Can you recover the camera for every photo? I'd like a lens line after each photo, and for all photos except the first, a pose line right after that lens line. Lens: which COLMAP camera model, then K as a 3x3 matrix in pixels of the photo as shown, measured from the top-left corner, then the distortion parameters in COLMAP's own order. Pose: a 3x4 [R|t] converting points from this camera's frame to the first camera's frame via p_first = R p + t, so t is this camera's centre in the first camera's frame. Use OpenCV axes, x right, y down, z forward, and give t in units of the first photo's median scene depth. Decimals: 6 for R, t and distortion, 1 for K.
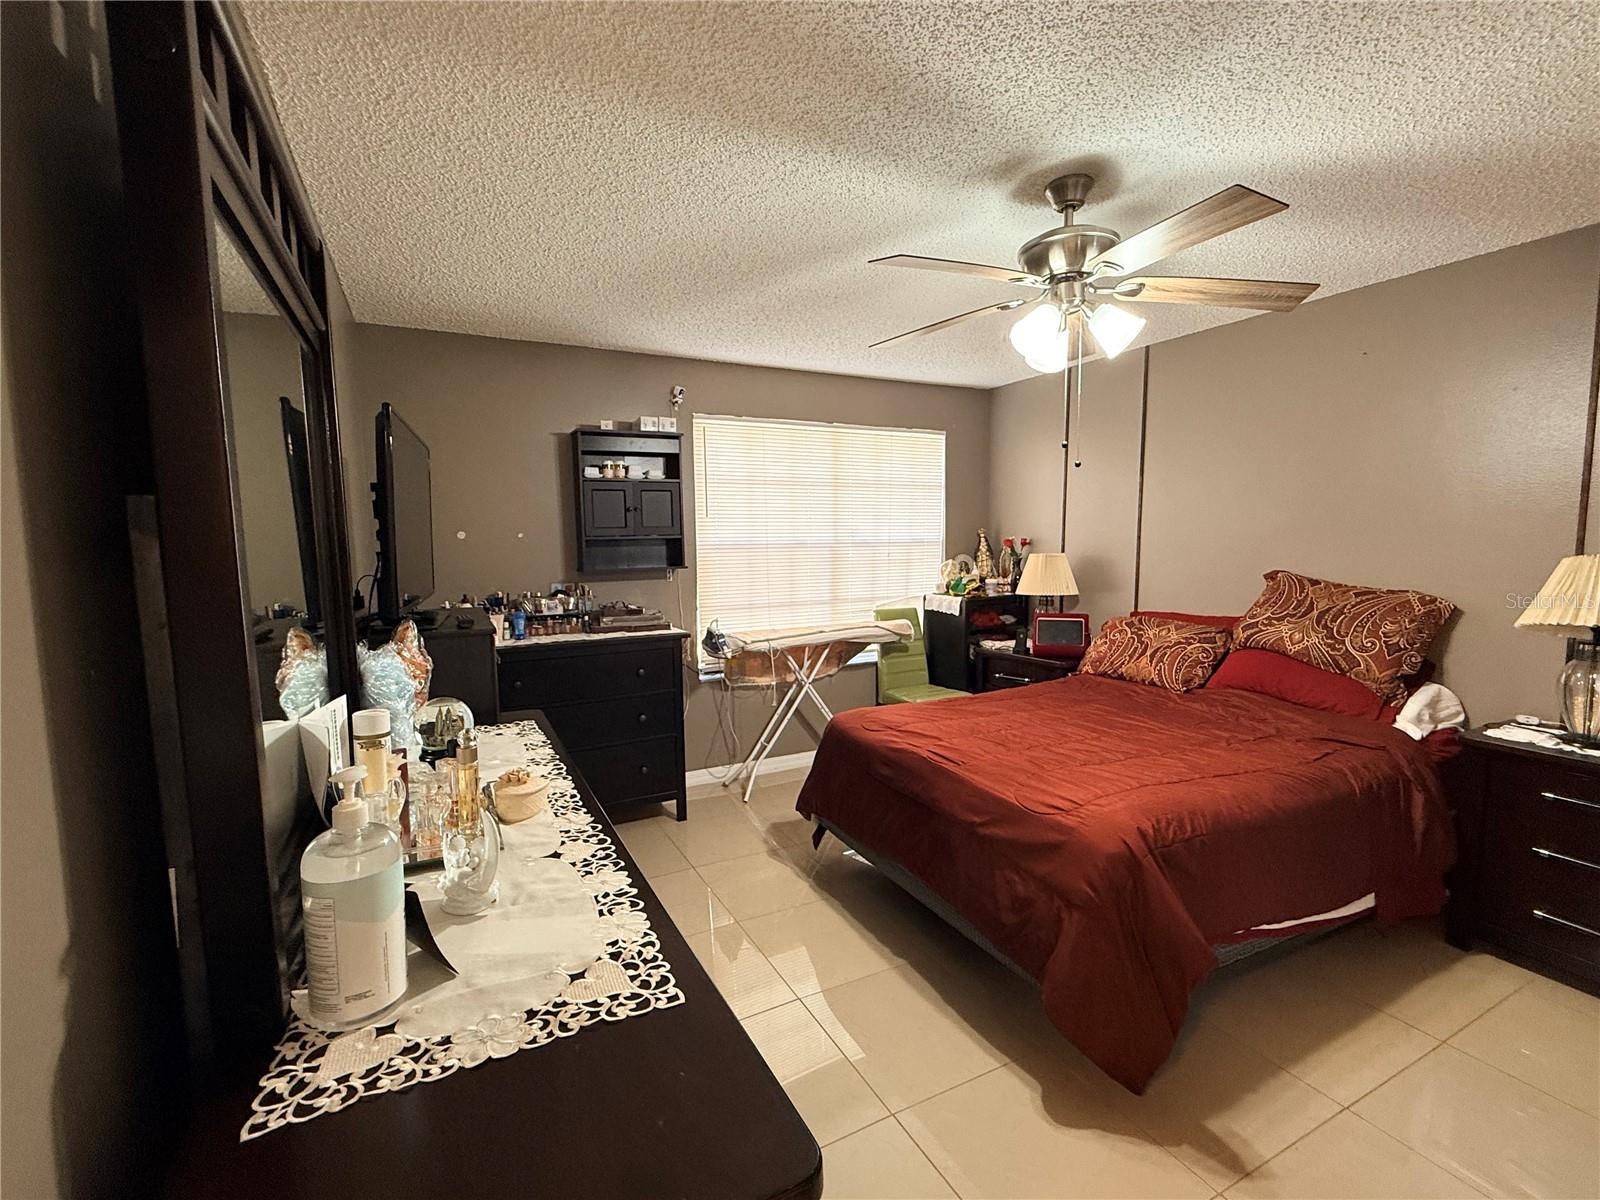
lens RADIAL K [[711.3, 0, 803.0], [0, 711.3, 602.5], [0, 0, 1]] dist [-0.000766, -0.000269]
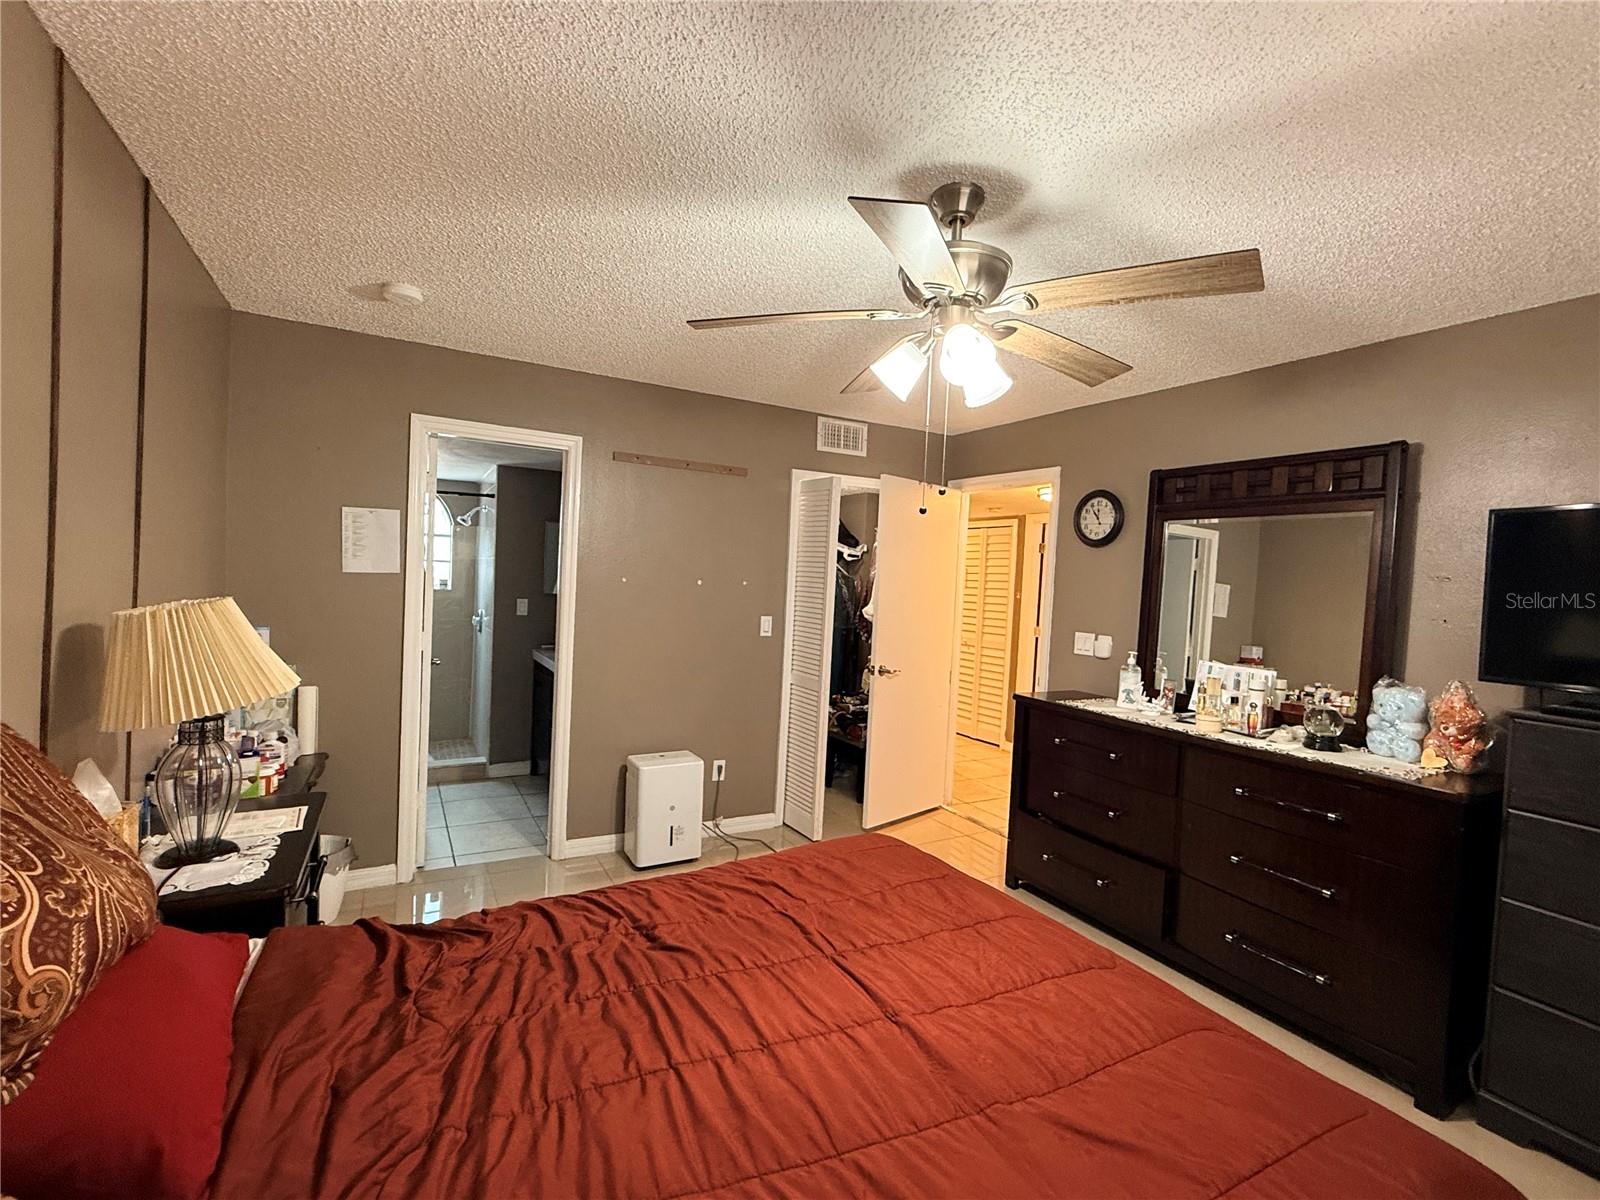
lens RADIAL K [[711.3, 0, 803.0], [0, 711.3, 602.5], [0, 0, 1]] dist [-0.000766, -0.000269]
pose [[-0.998599, -0.032709, -0.041595, 0.453859], [-0.037567, 0.991822, 0.121977, -0.150581], [0.037265, 0.123369, -0.991661, 1.485940]]
